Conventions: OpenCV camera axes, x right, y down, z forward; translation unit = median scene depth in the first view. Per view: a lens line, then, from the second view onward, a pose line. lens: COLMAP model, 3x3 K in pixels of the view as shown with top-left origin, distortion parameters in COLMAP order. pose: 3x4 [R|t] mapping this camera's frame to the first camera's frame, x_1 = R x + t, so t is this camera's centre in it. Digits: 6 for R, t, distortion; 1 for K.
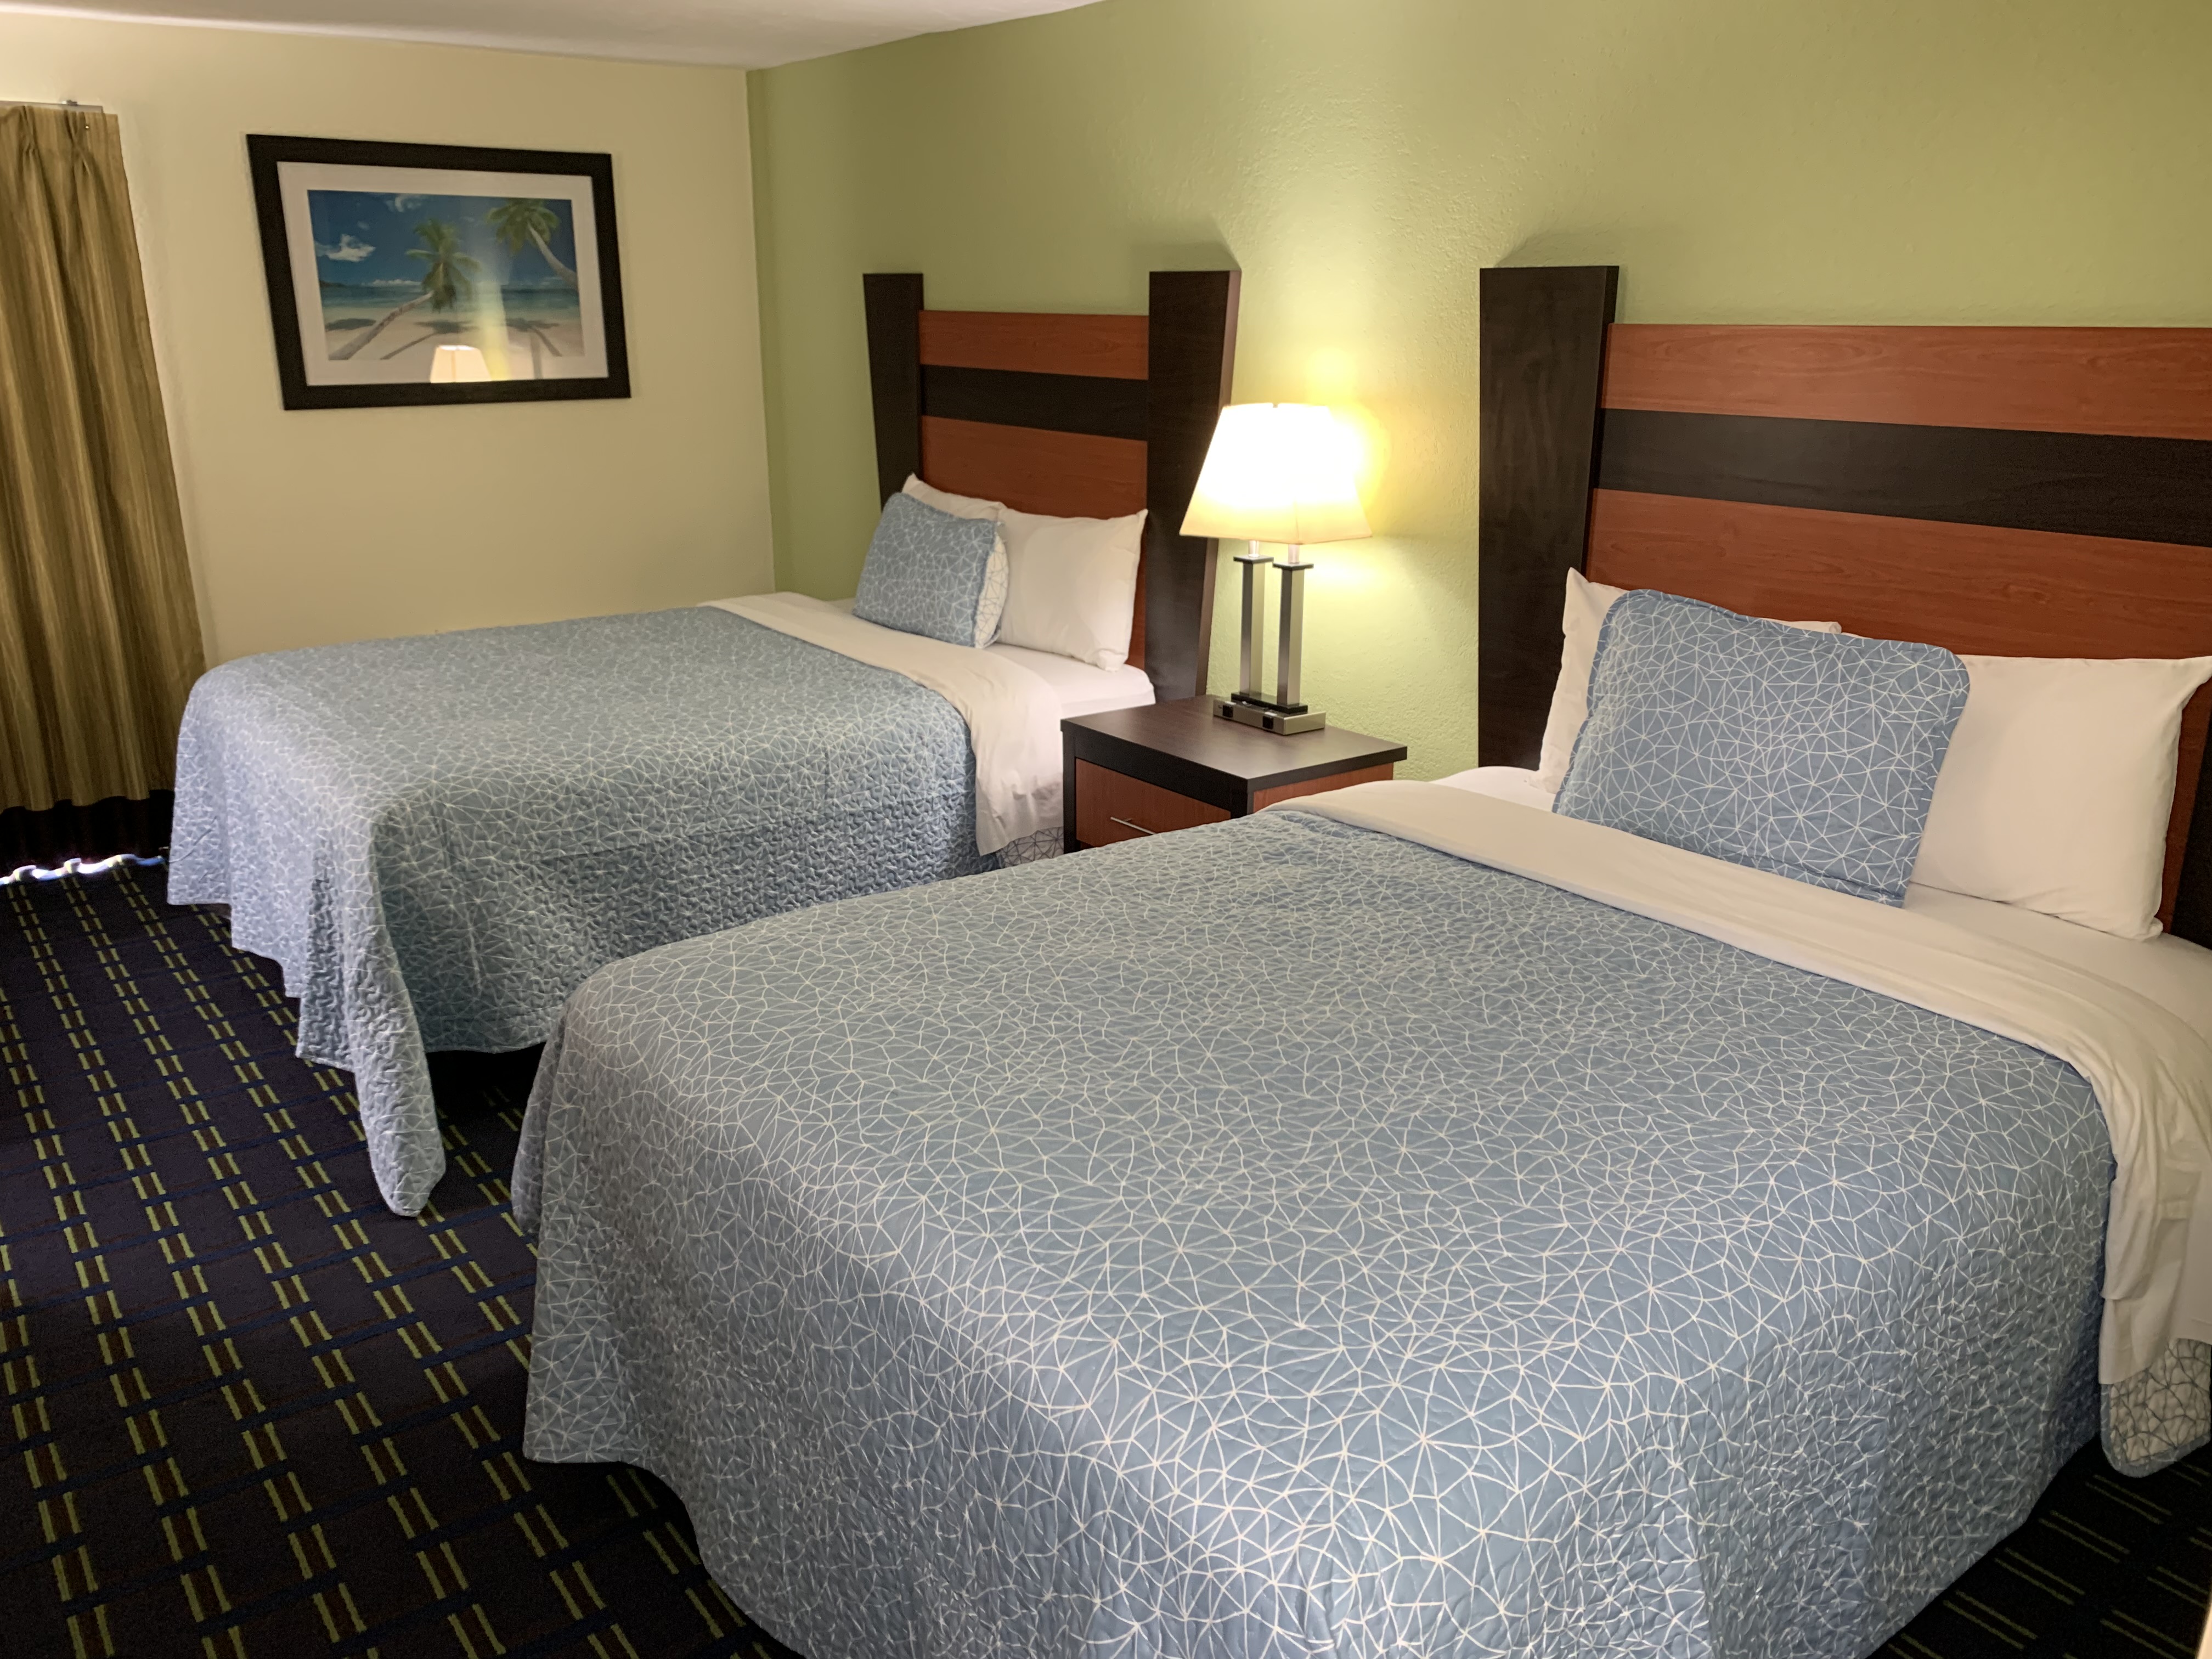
lens RADIAL K [[1696.9, 0, 1106.0], [0, 1696.9, 829.5], [0, 0, 1]] dist [0.049988, -0.125516]
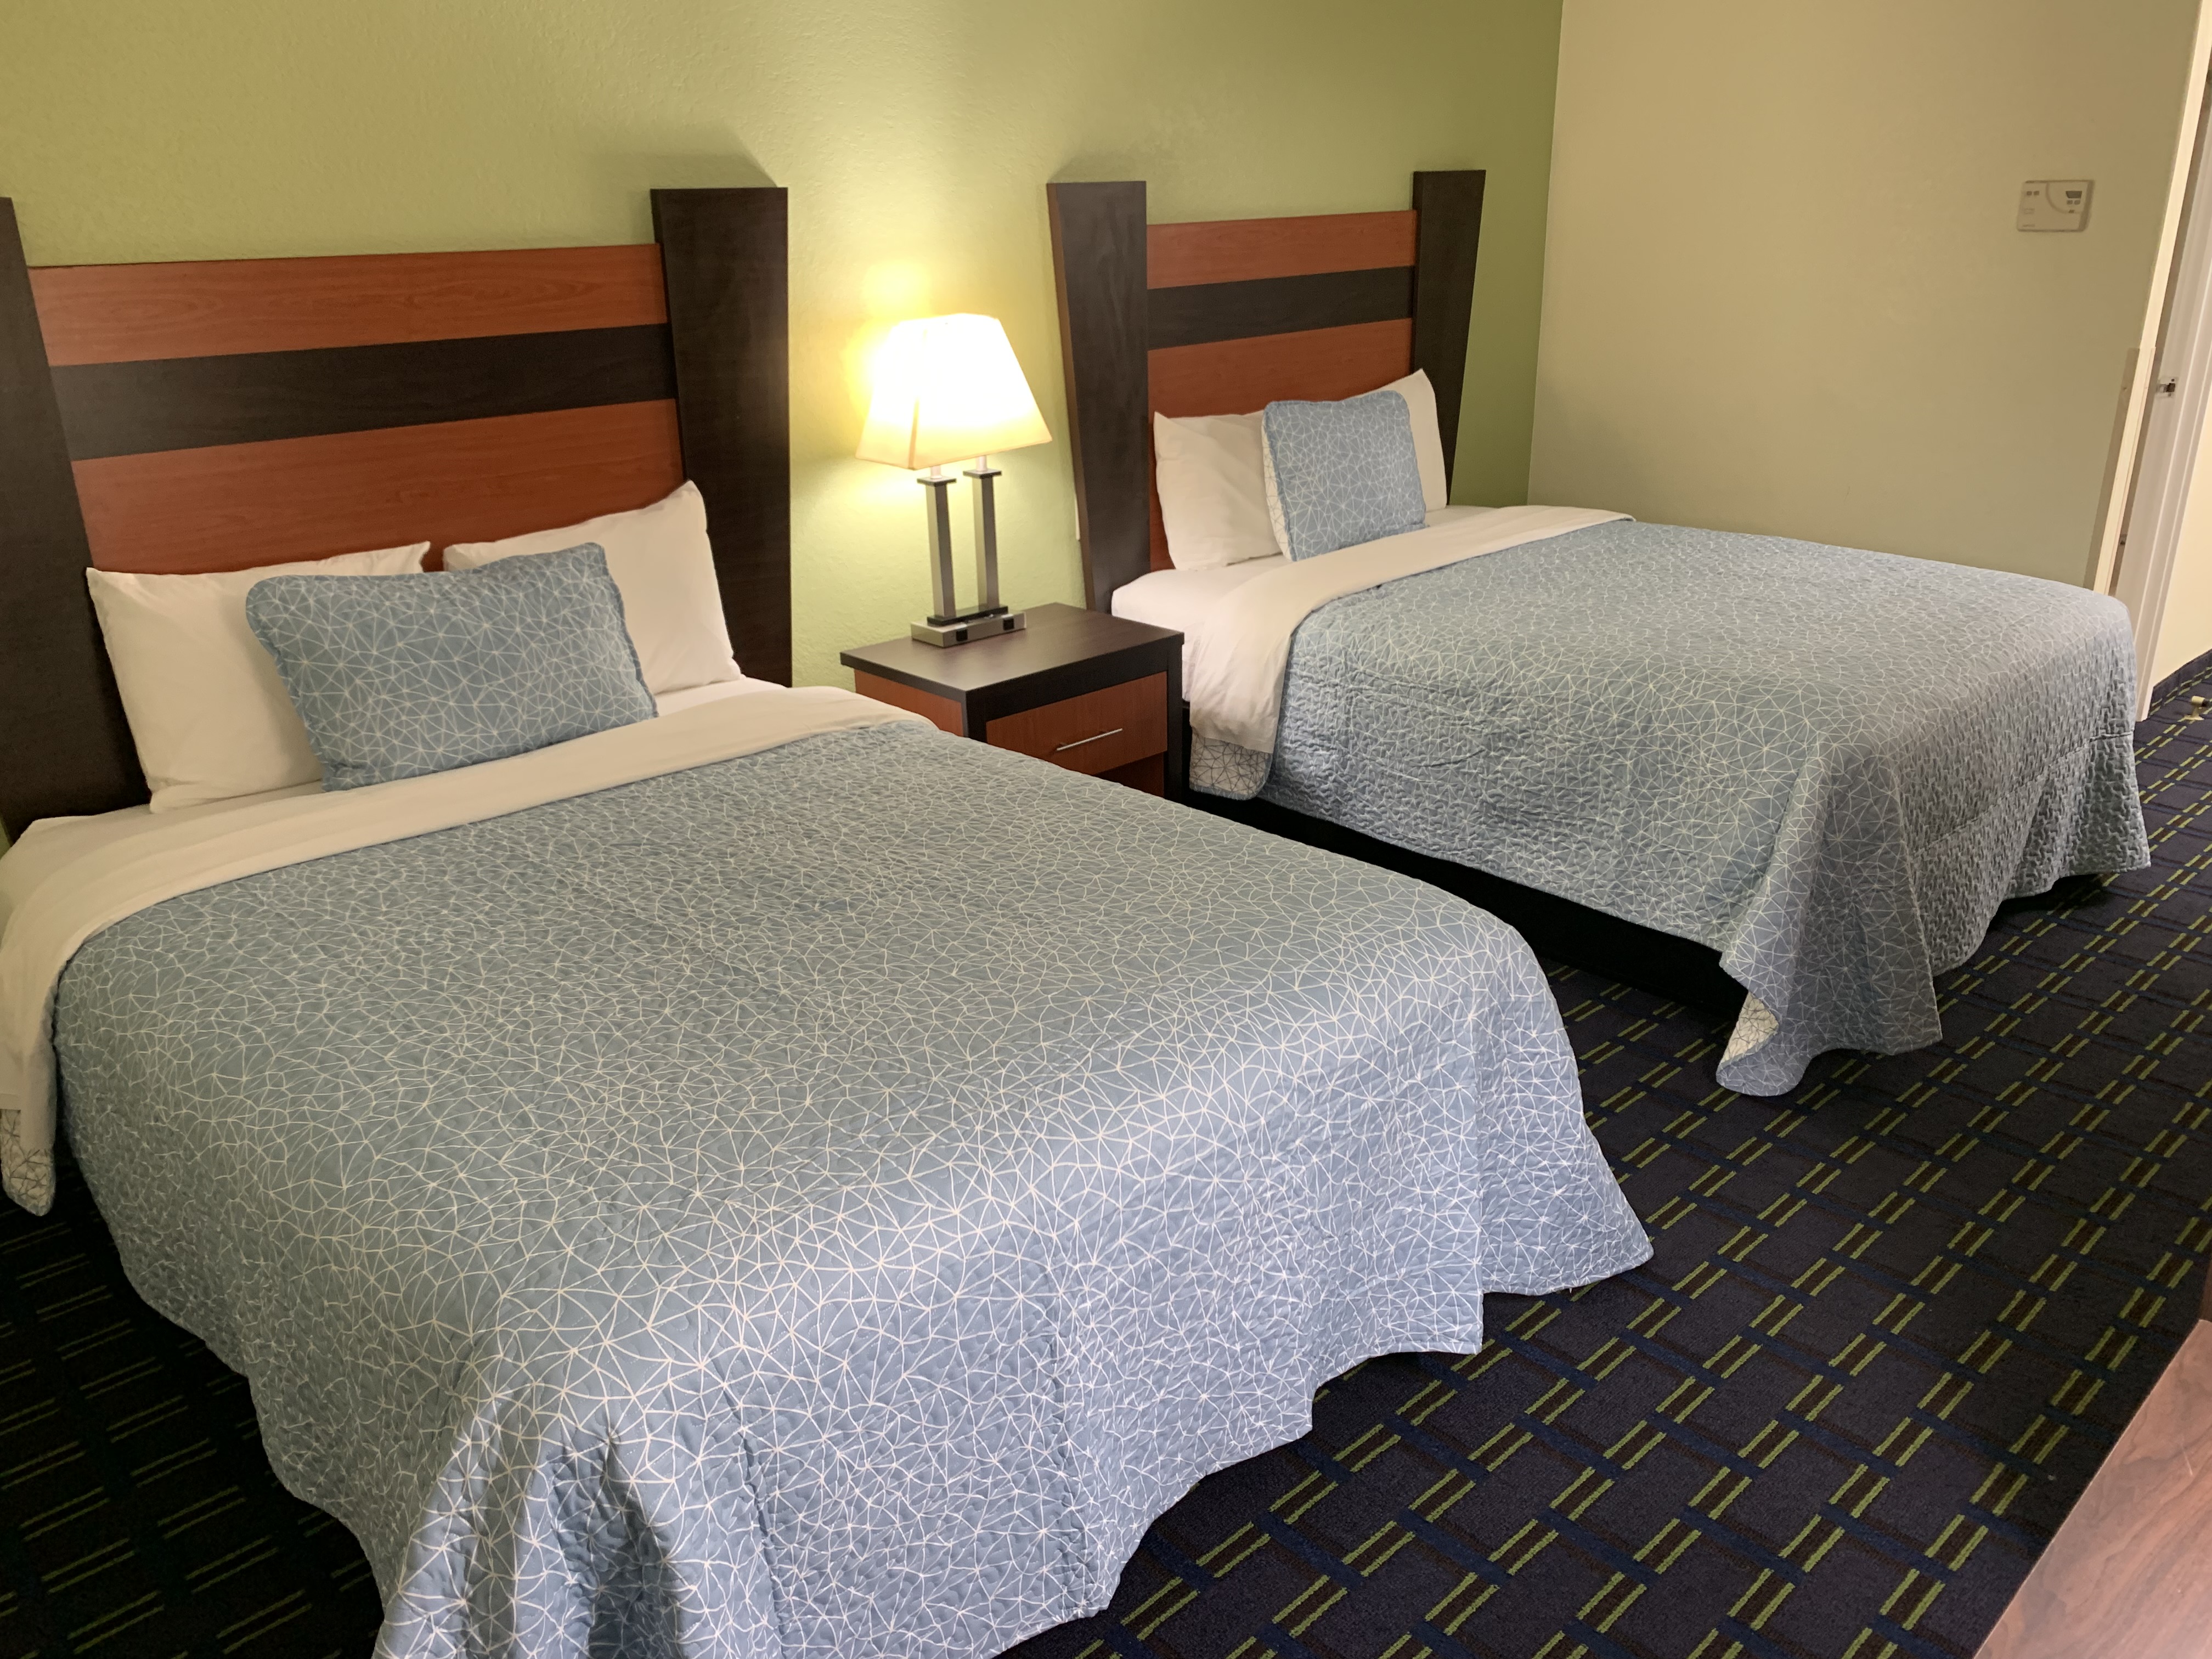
lens RADIAL K [[1696.9, 0, 1106.0], [0, 1696.9, 829.5], [0, 0, 1]] dist [0.049988, -0.125516]
pose [[-0.097432, -0.345383, 0.933390, -0.933329], [0.319818, 0.877245, 0.357991, -0.308010], [-0.942456, 0.333395, 0.024988, 0.959448]]
